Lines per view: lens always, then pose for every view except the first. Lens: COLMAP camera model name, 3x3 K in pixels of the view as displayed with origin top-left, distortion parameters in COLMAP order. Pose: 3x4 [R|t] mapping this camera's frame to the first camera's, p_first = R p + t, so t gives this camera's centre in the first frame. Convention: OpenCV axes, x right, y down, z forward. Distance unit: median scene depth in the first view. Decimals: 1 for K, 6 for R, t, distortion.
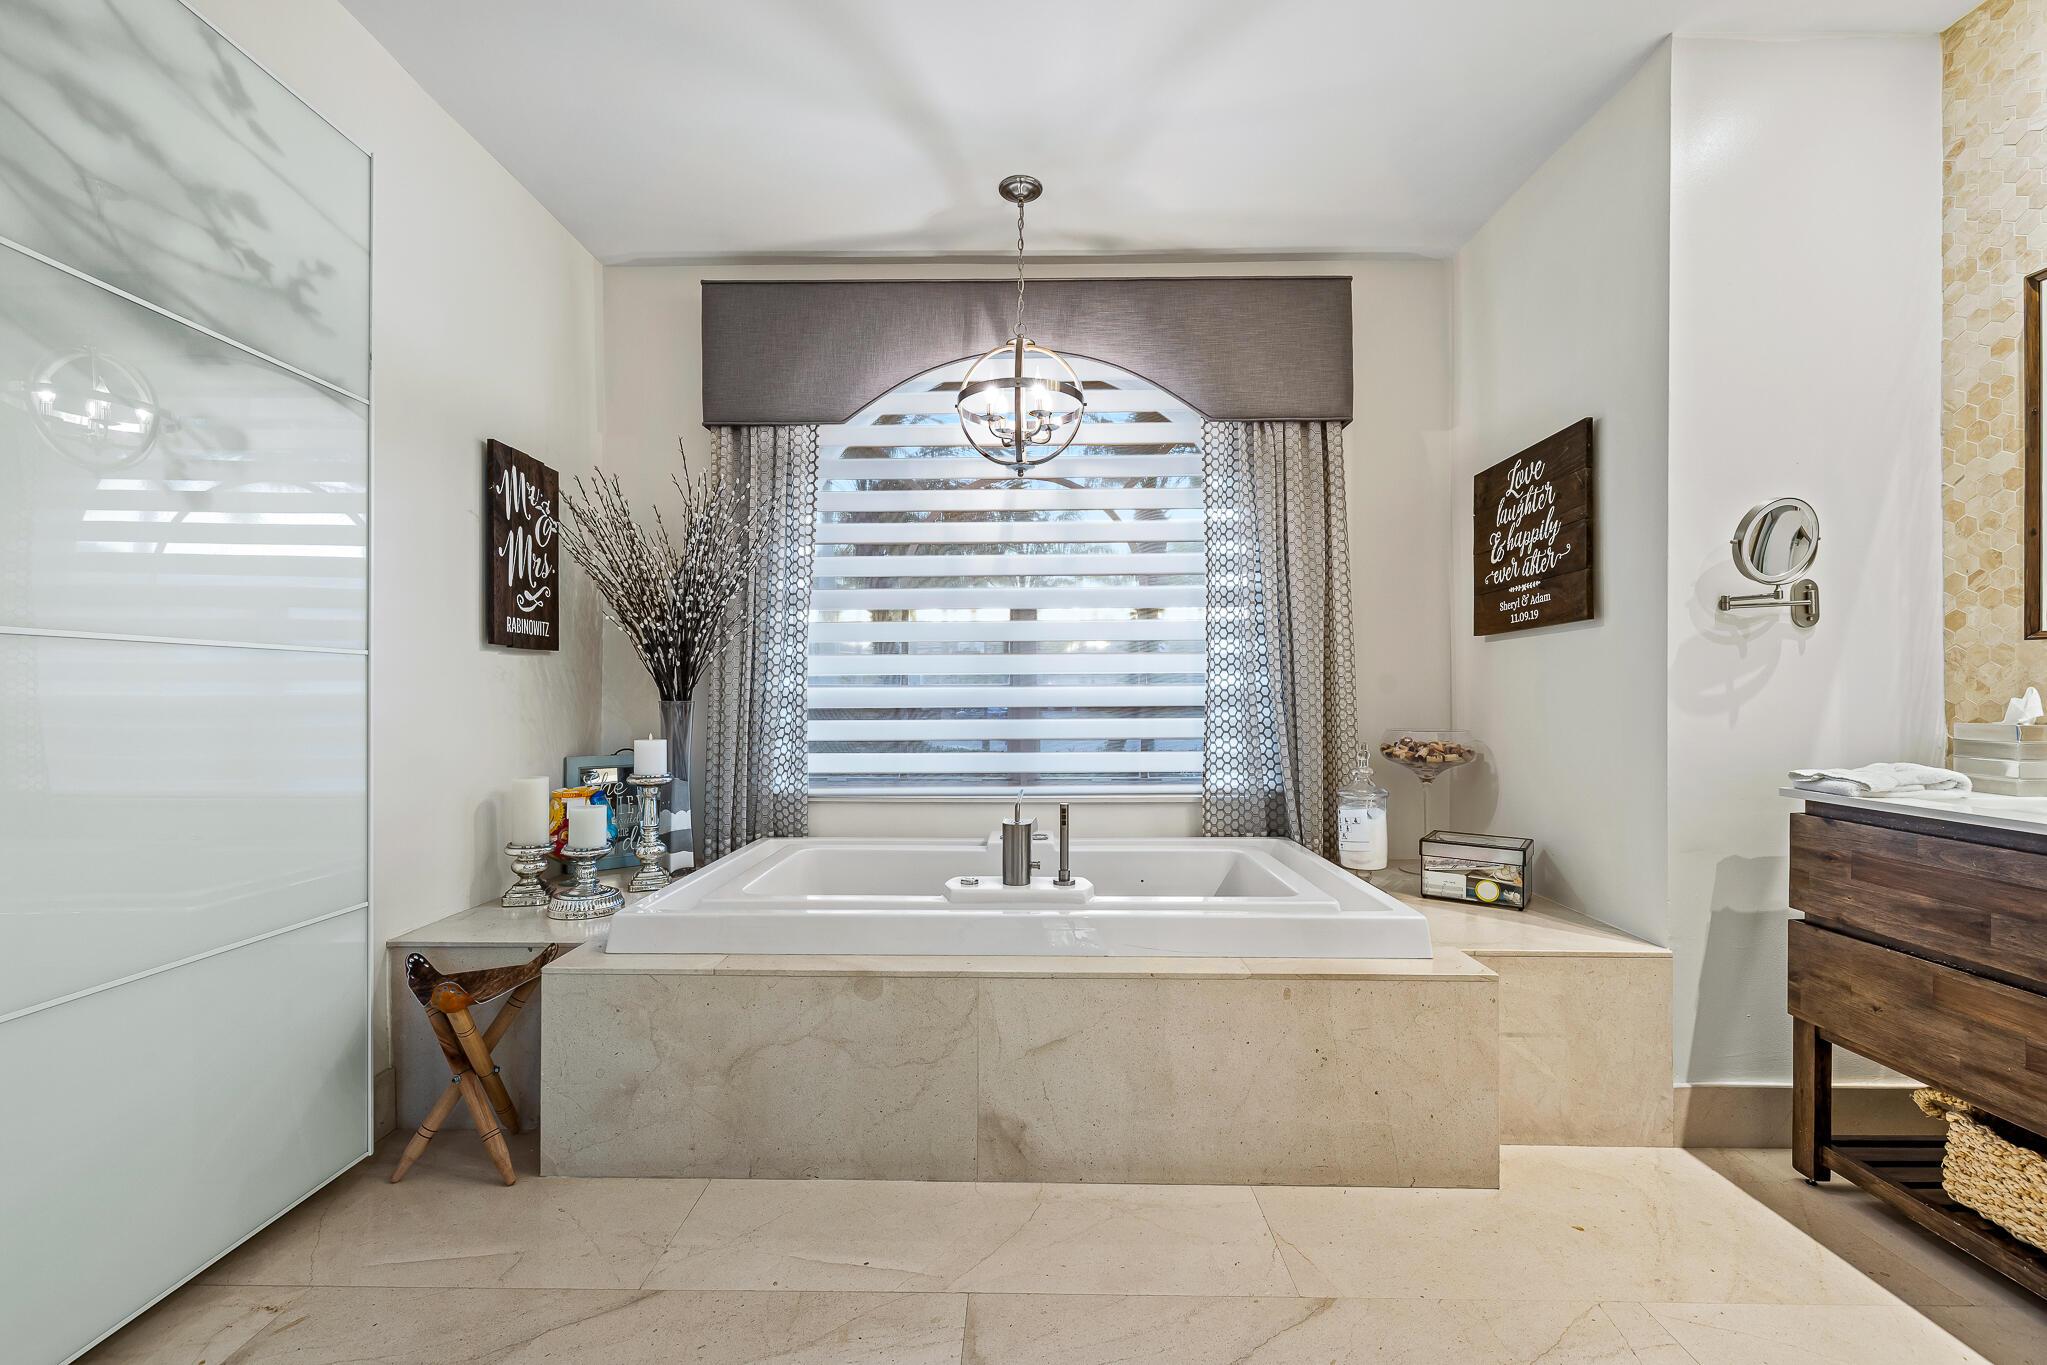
lens RADIAL K [[864.7, 0, 1006.1], [0, 864.7, 678.2], [0, 0, 1]] dist [-0.001104, -0.000451]
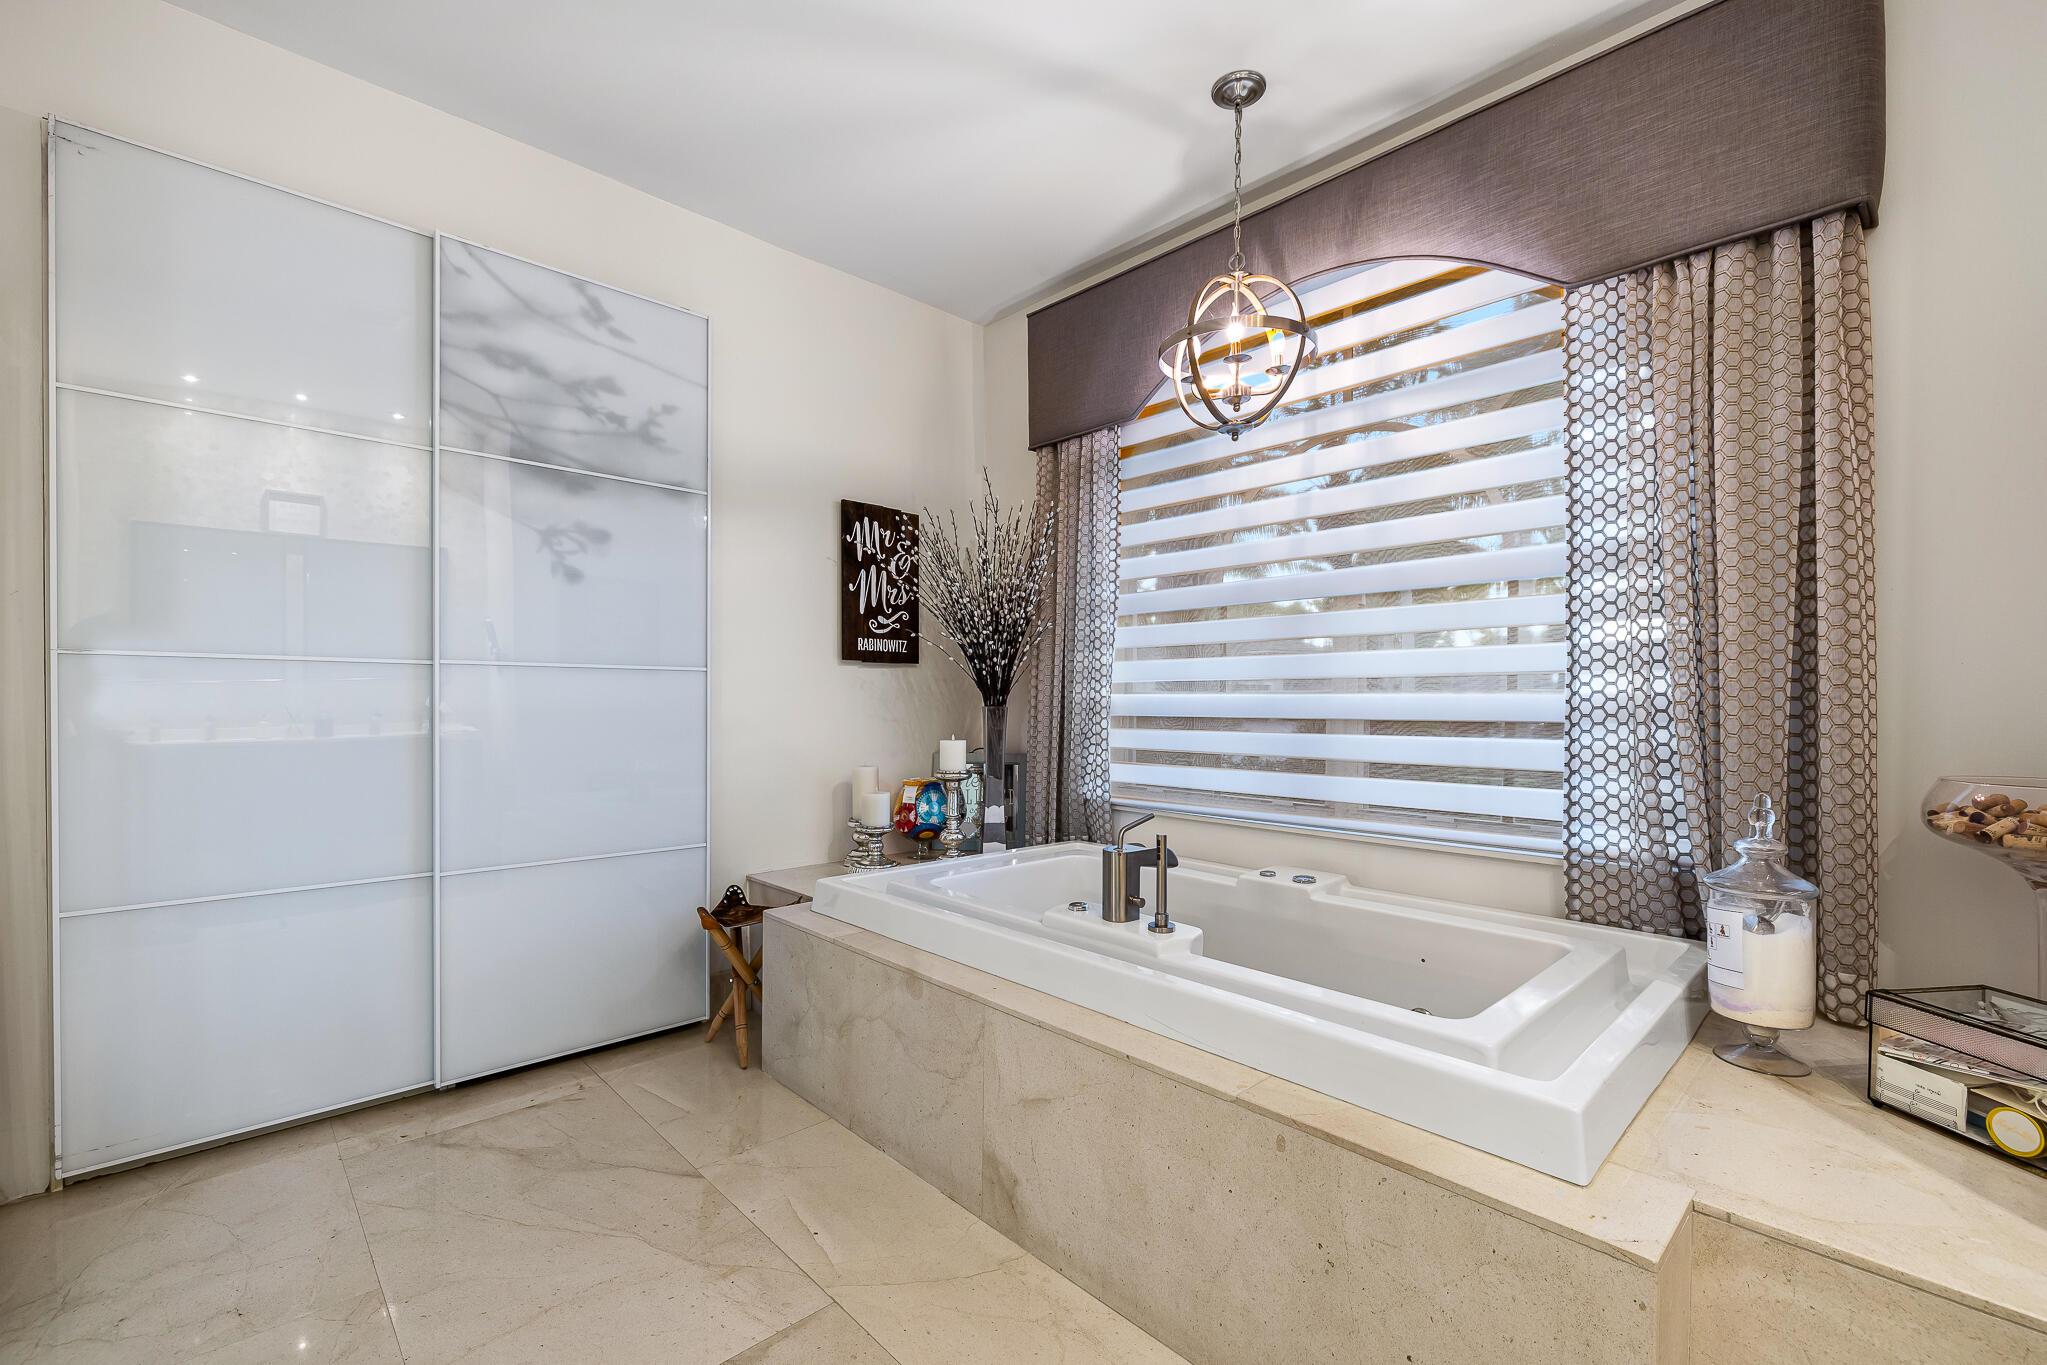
lens RADIAL K [[864.7, 0, 1009.8], [0, 864.7, 699.5], [0, 0, 1]] dist [-0.001104, -0.000451]
pose [[0.697962, 0.005110, -0.716116, 0.479073], [0.006204, 0.999894, 0.013181, 0.003492], [0.716108, -0.013643, 0.697856, 0.272521]]
